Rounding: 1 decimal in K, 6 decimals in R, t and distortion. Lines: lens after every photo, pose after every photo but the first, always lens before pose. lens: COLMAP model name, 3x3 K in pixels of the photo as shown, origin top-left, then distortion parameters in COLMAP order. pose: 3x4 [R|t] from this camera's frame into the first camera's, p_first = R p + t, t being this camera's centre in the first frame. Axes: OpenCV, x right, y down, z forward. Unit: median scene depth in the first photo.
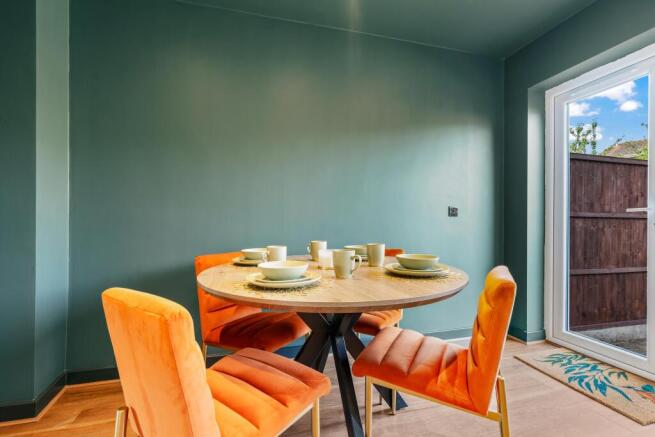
lens RADIAL K [[297.5, 0, 328.6], [0, 297.5, 219.4], [0, 0, 1]] dist [-0.007458, 0.002988]
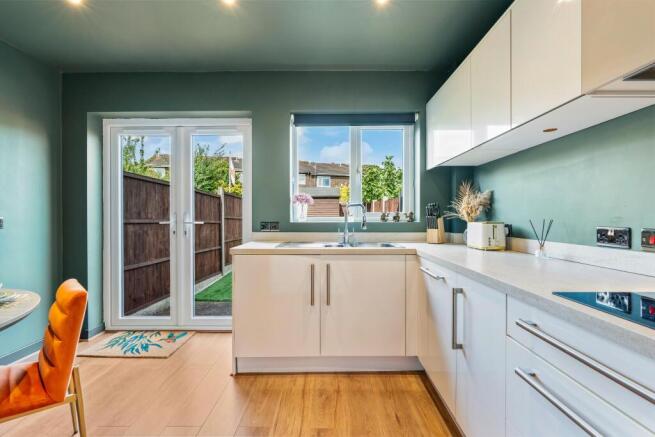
lens RADIAL K [[297.5, 0, 327.2], [0, 297.5, 219.2], [0, 0, 1]] dist [-0.007458, 0.002988]
pose [[0.280722, -0.014474, 0.959680, -0.148189], [-0.001511, 0.999878, 0.015522, -0.057598], [-0.959788, -0.005808, 0.280666, -0.180014]]
